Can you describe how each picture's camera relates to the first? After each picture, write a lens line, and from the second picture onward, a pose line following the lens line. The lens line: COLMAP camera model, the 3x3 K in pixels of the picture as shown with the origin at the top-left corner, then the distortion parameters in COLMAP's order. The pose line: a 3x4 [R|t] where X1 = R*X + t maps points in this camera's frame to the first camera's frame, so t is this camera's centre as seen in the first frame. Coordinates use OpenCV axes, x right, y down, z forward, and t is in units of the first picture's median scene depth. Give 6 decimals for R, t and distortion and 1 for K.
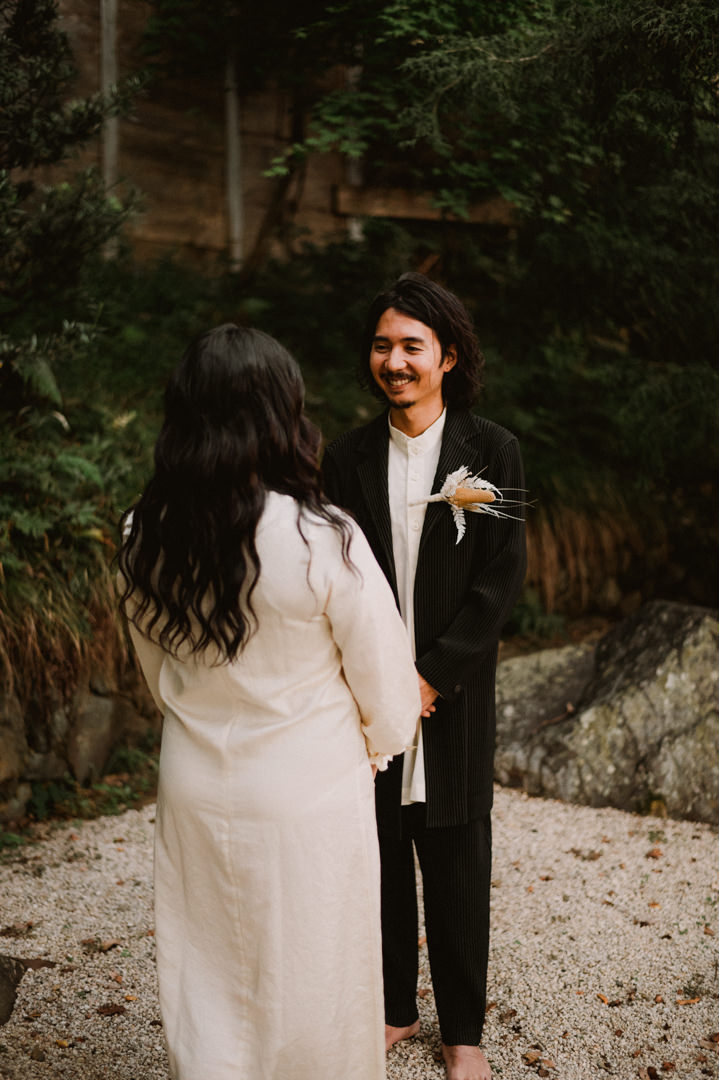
lens RADIAL K [[1417.5, 0, 360.7], [0, 1417.5, 539.2], [0, 0, 1]] dist [-0.080931, 0.000000]
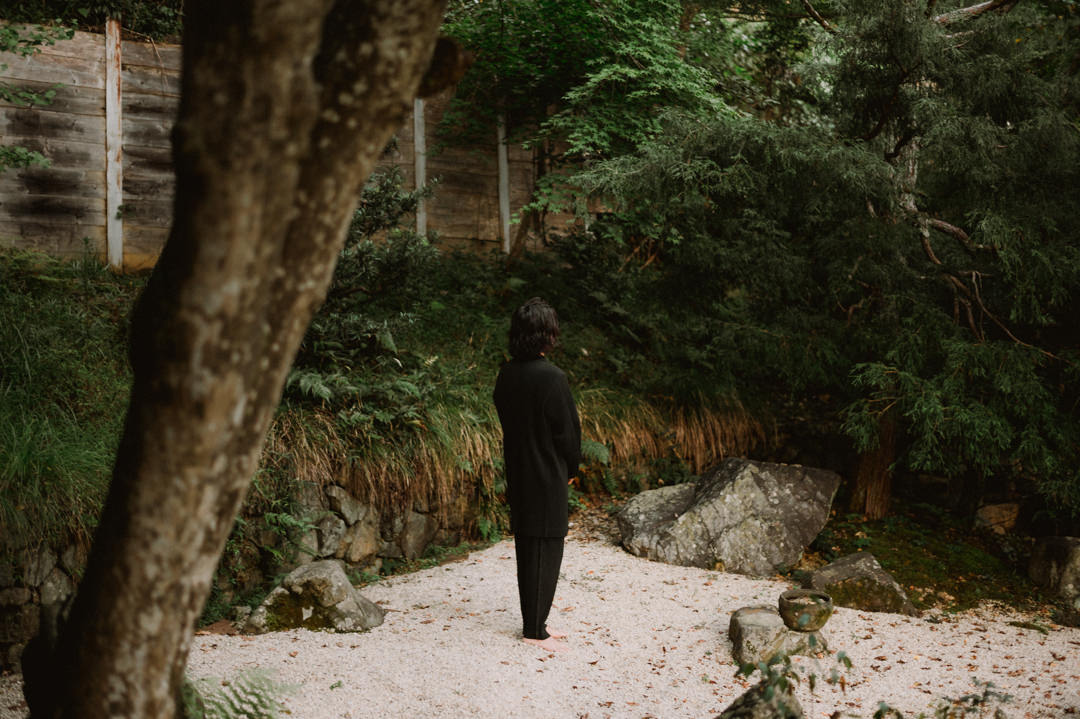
lens RADIAL K [[1417.5, 0, 539.4], [0, 1417.5, 360.0], [0, 0, 1]] dist [-0.080931, 0.000000]
pose [[0.995800, -0.018595, -0.089646, 0.143385], [0.011789, 0.997049, -0.075857, 0.057634], [0.090792, 0.074482, 0.993081, -0.850175]]
